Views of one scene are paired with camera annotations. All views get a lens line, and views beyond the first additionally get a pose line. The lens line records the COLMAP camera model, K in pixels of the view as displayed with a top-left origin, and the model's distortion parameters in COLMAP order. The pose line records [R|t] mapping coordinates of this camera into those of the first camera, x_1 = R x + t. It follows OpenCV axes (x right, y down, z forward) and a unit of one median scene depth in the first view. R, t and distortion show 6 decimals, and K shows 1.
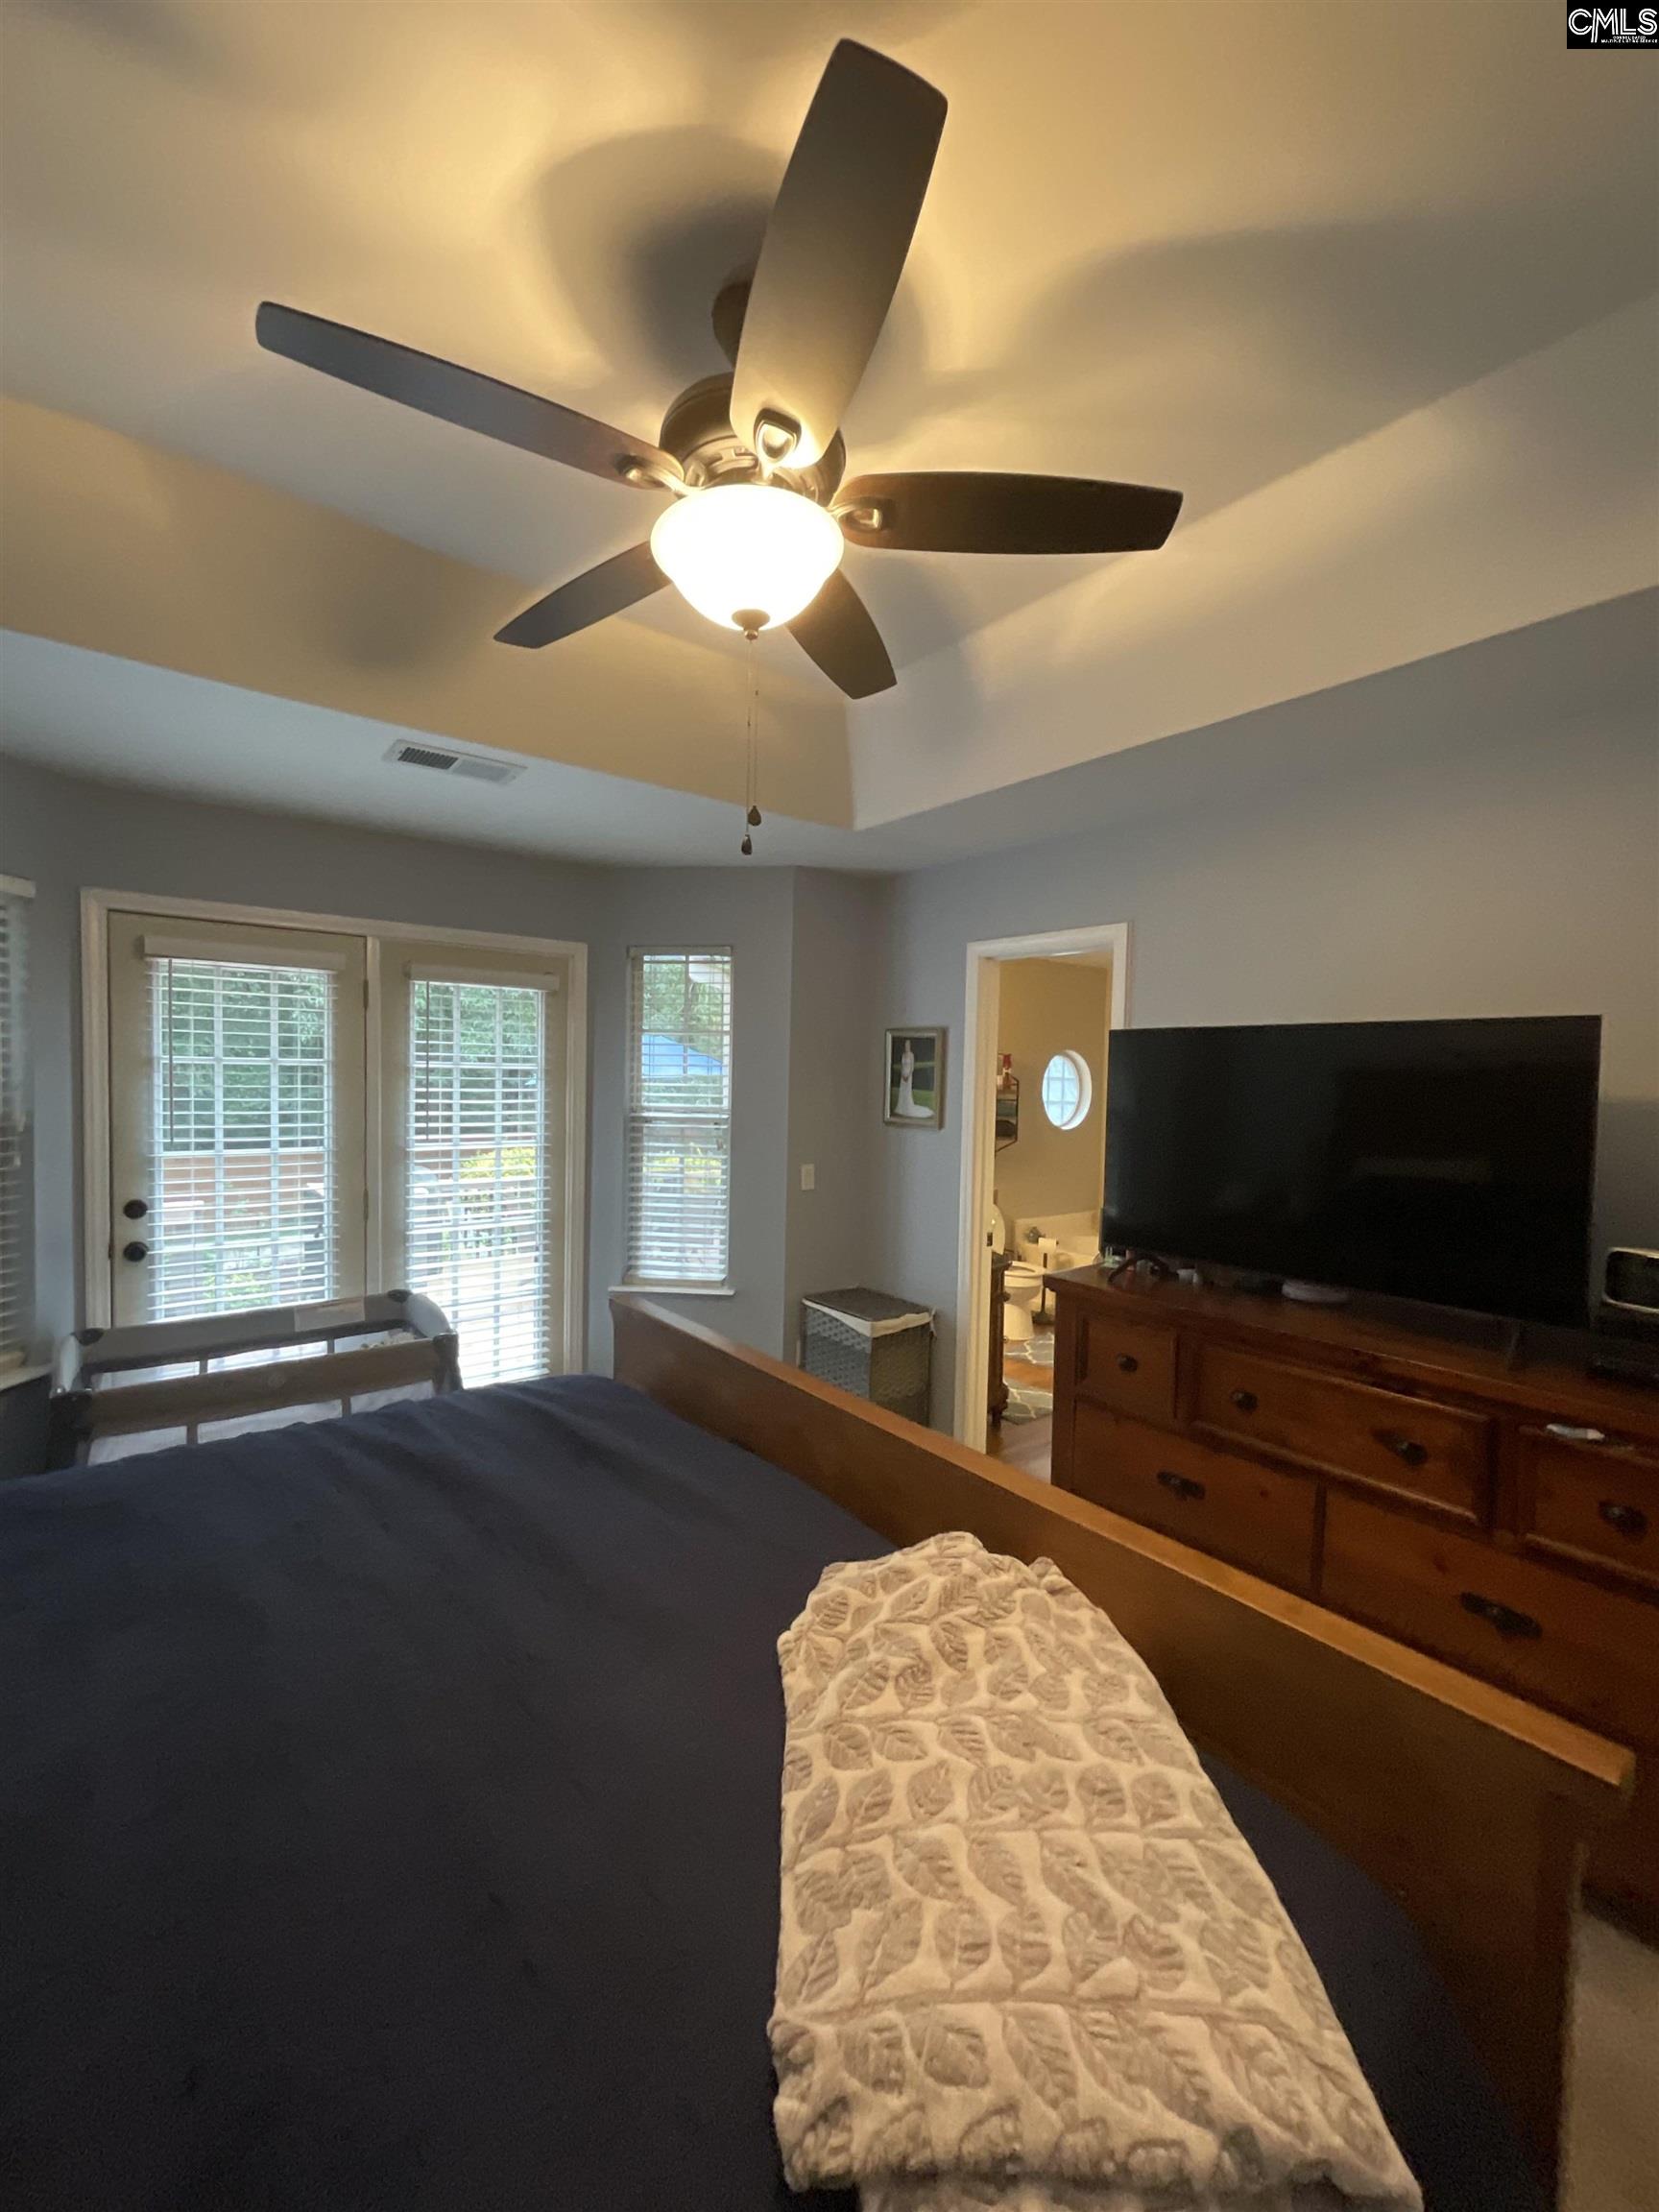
lens RADIAL K [[889.5, 0, 829.5], [0, 889.5, 1106.0], [0, 0, 1]] dist [0.000748, -0.000619]
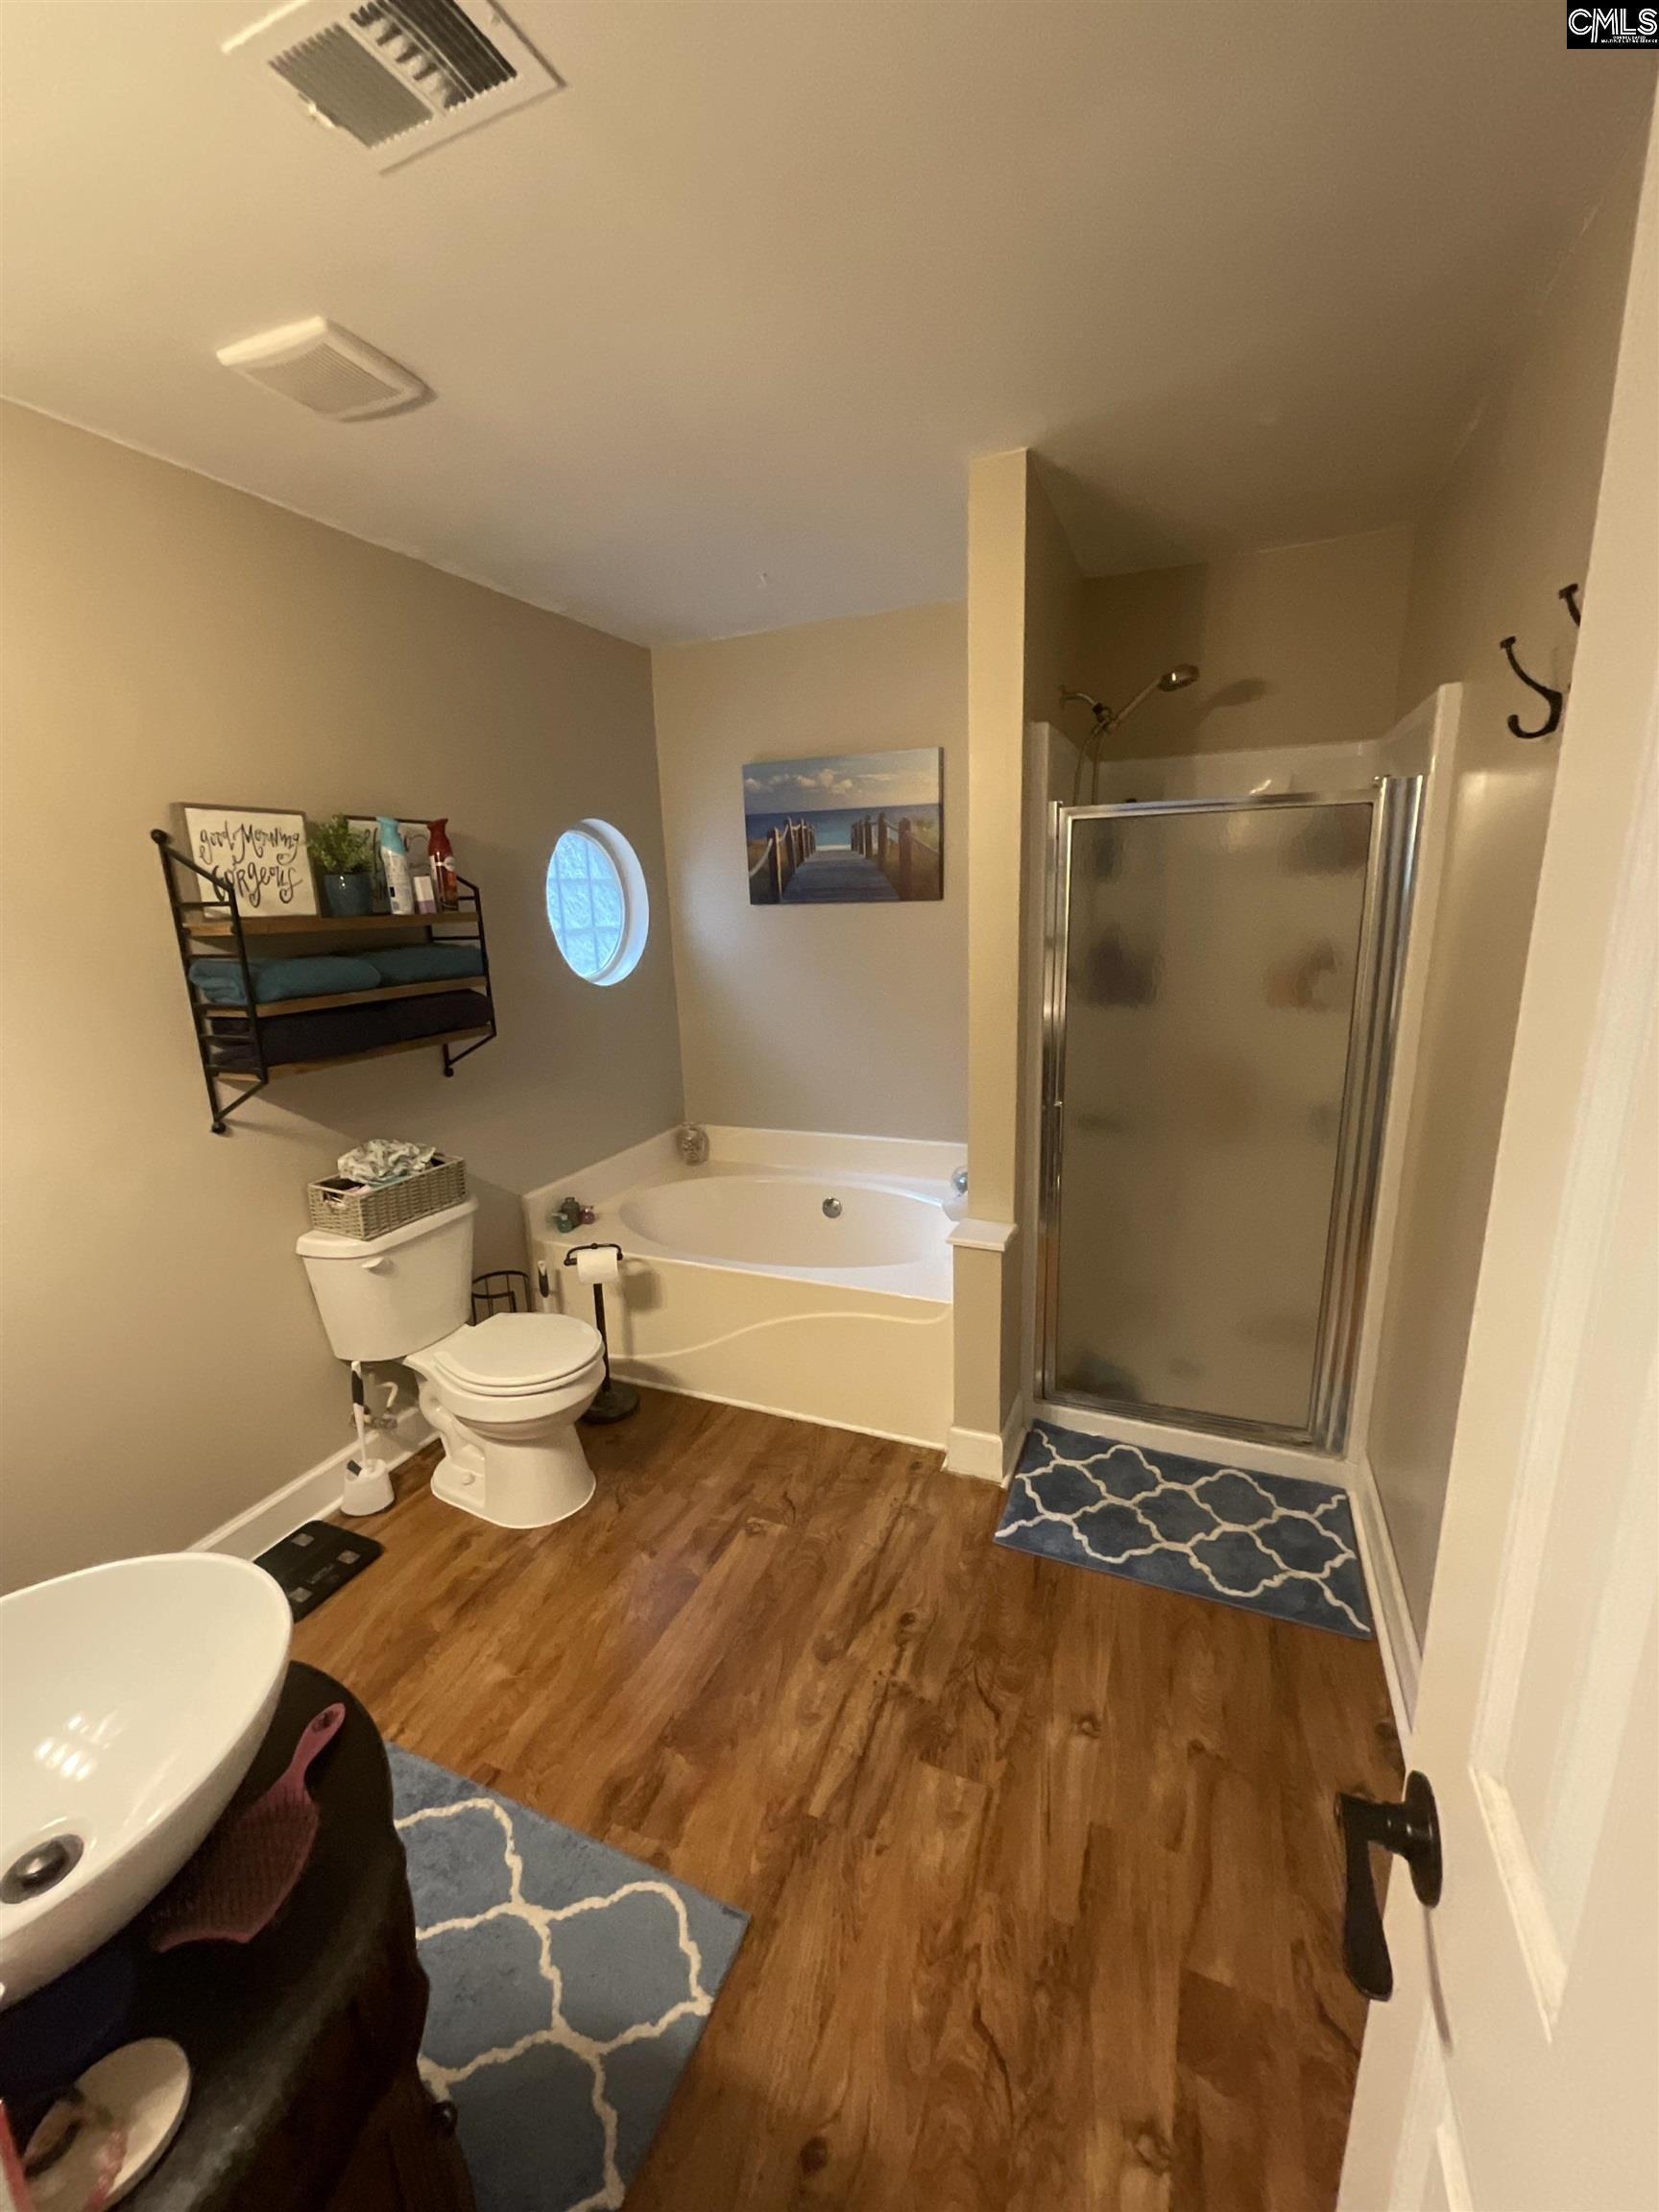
lens RADIAL K [[889.5, 0, 829.5], [0, 889.5, 1106.0], [0, 0, 1]] dist [0.000748, -0.000619]
pose [[0.874926, -0.171469, 0.452883, 0.138483], [0.081331, 0.973959, 0.211634, -0.003228], [-0.477378, -0.148331, 0.866088, 0.501573]]
